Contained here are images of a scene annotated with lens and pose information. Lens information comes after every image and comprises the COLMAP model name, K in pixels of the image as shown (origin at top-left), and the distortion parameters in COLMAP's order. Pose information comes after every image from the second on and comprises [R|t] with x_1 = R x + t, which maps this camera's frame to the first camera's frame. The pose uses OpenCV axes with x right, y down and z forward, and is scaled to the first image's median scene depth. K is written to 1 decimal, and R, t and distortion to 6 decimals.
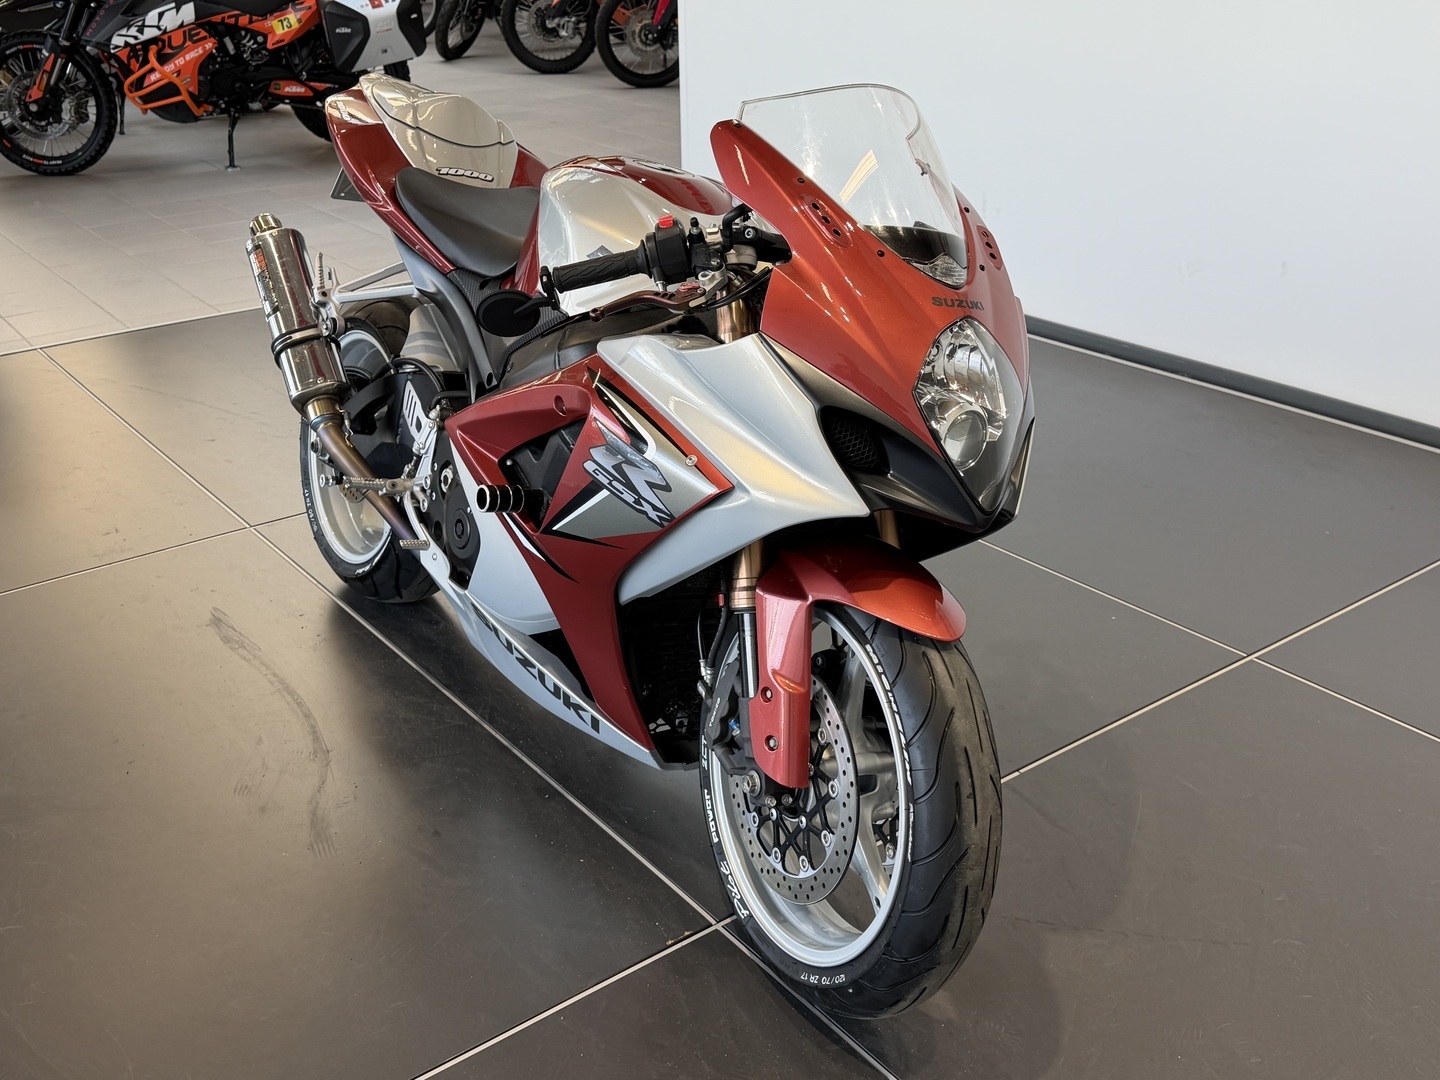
lens RADIAL K [[1492.4, 0, 720.0], [0, 1492.4, 540.0], [0, 0, 1]] dist [0.262720, -0.484068]
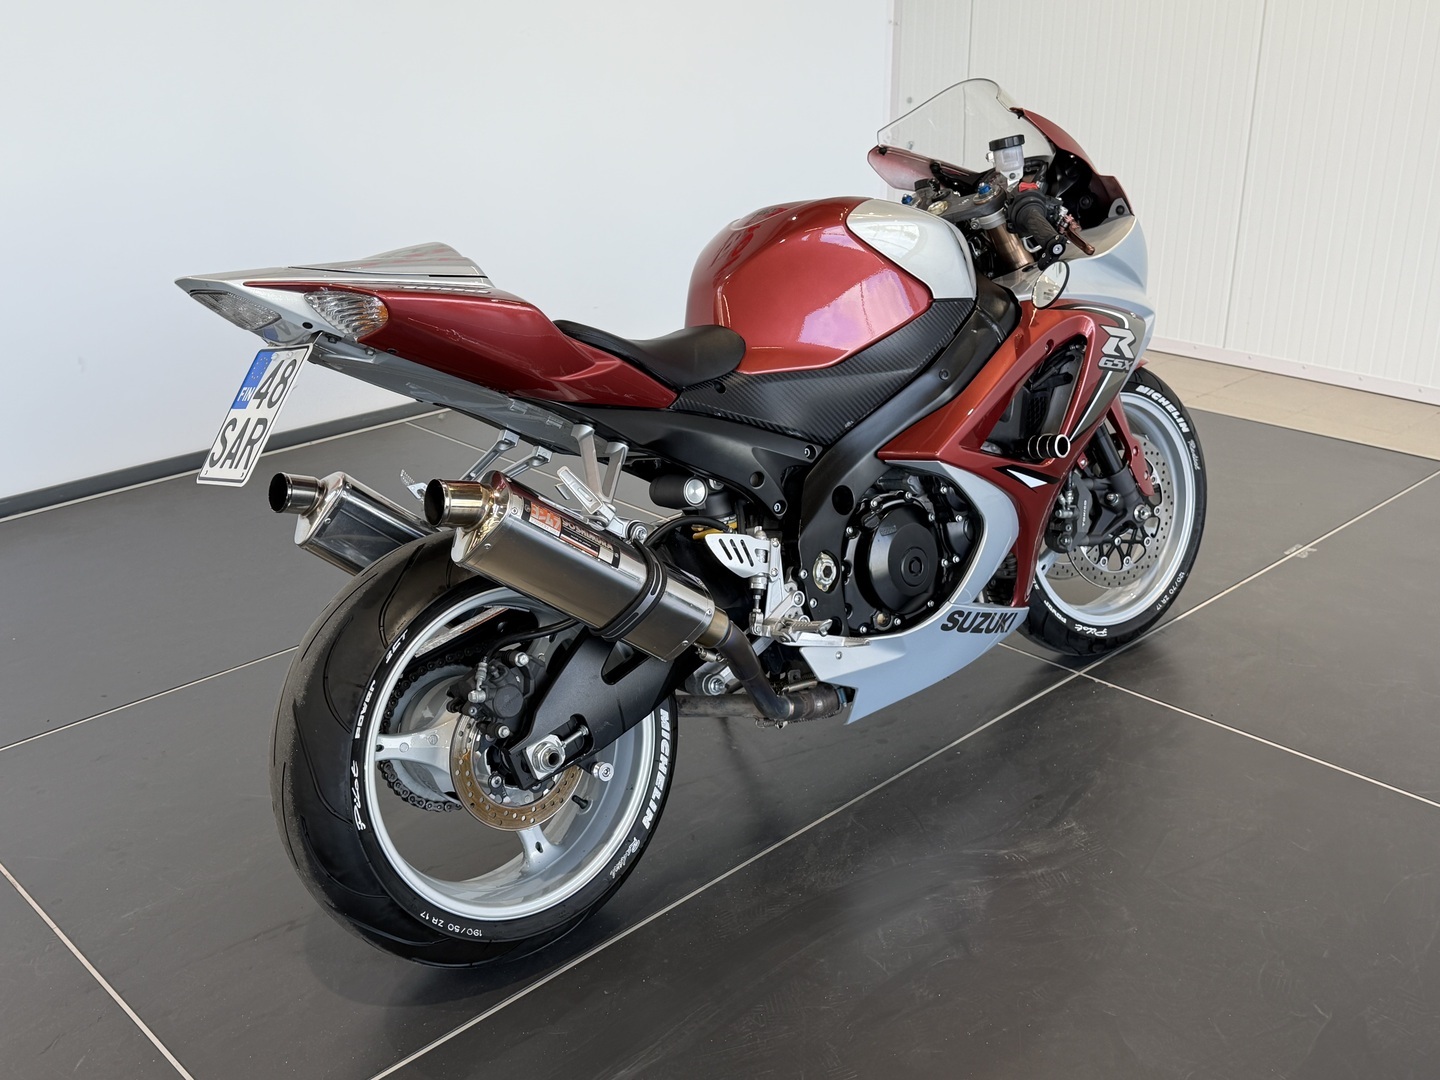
lens RADIAL K [[1492.4, 0, 720.0], [0, 1492.4, 540.0], [0, 0, 1]] dist [0.262720, -0.484068]
pose [[-0.116453, -0.352876, 0.928395, -0.995983], [0.429020, 0.825177, 0.367457, -0.411501], [-0.895757, 0.441092, 0.055297, 0.949762]]
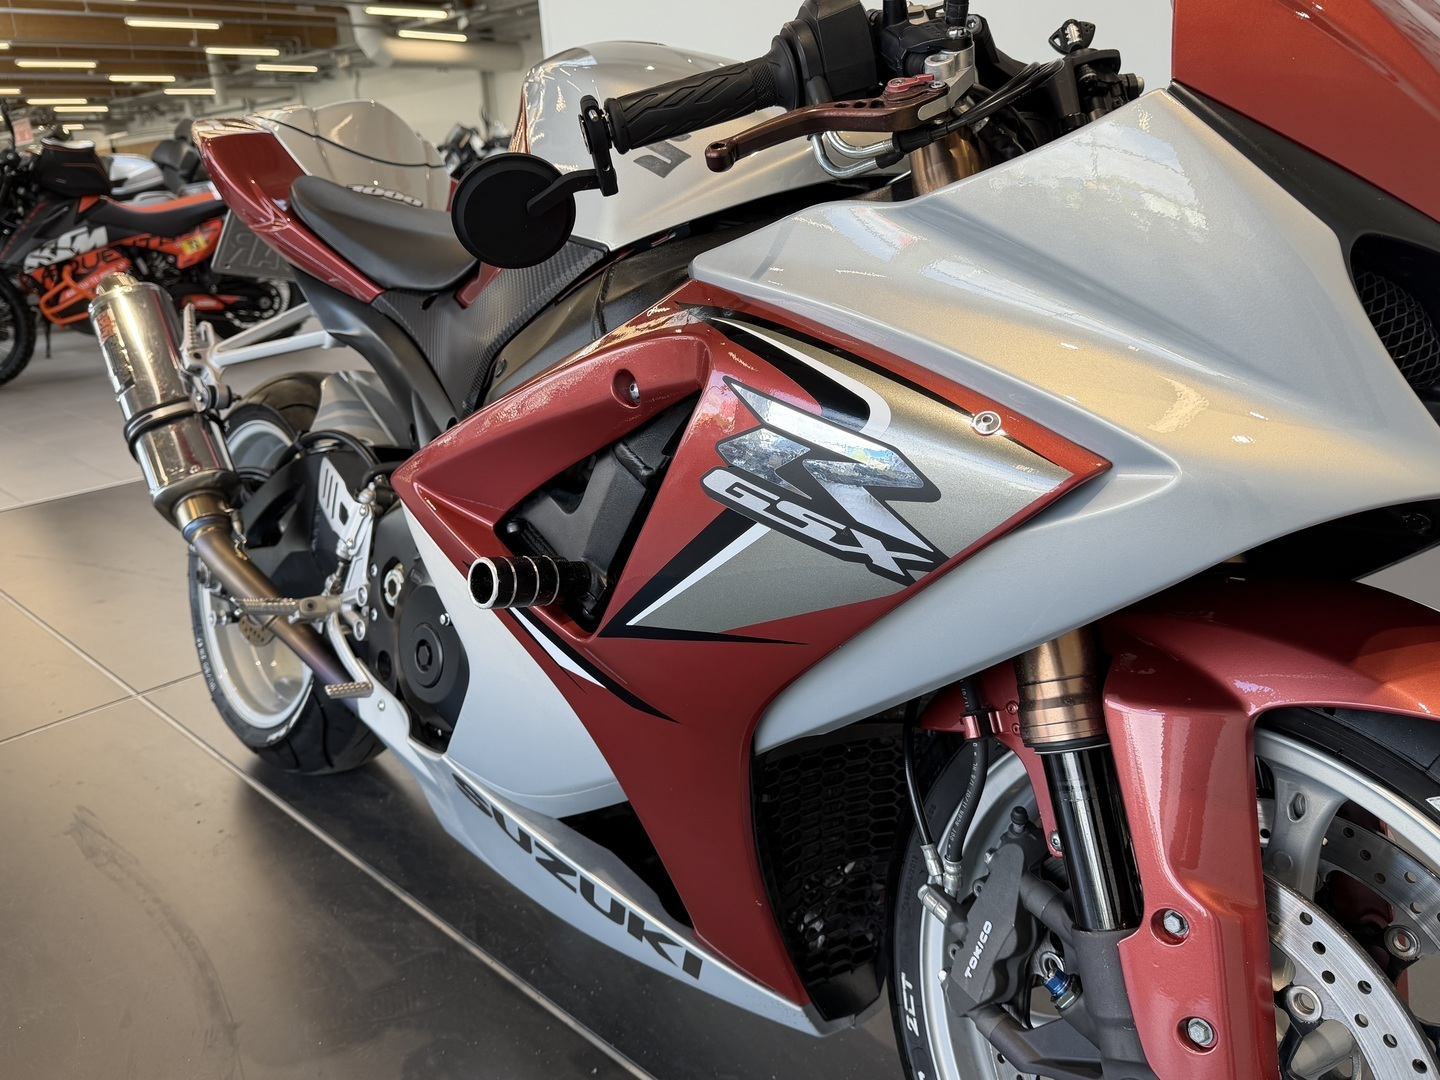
lens RADIAL K [[1090.3, 0, 720.0], [0, 1090.3, 540.0], [0, 0, 1]] dist [0.078495, -0.107309]
pose [[0.985731, -0.088003, 0.143495, -0.101566], [0.103653, 0.989002, -0.105503, 0.005265], [-0.132632, 0.118871, 0.984011, 0.476609]]
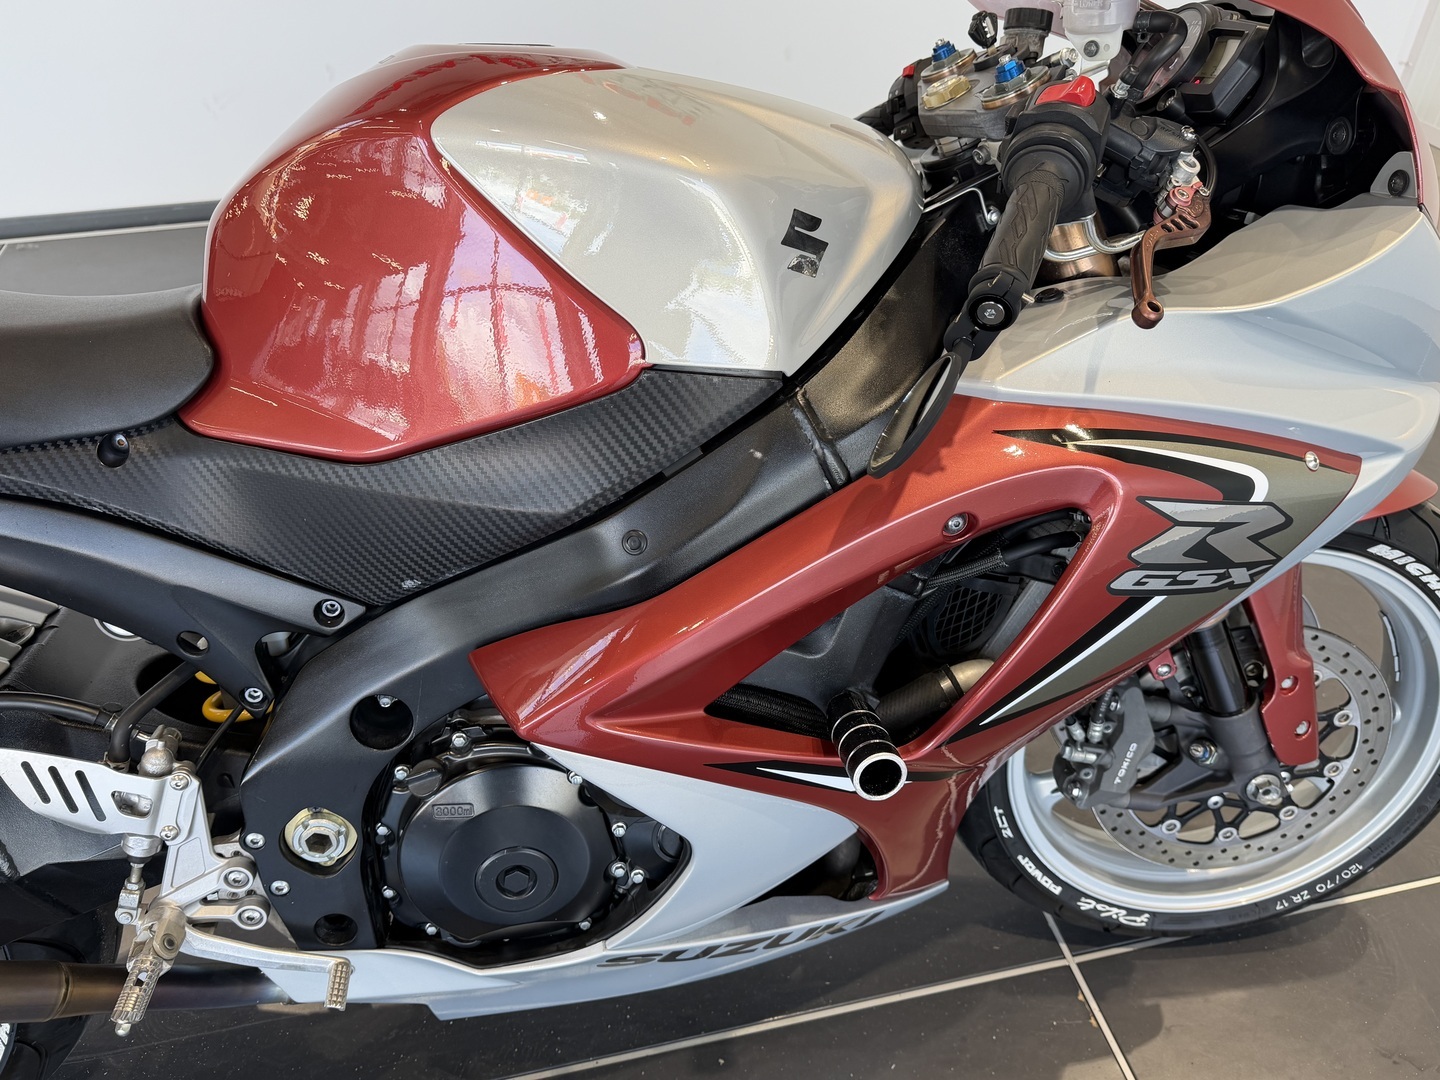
lens RADIAL K [[1090.3, 0, 720.0], [0, 1090.3, 540.0], [0, 0, 1]] dist [0.078495, -0.107309]
pose [[0.412386, -0.557457, 0.720541, -0.311336], [0.373115, 0.824898, 0.424651, -0.208270], [-0.831098, 0.093724, 0.548172, 0.658855]]
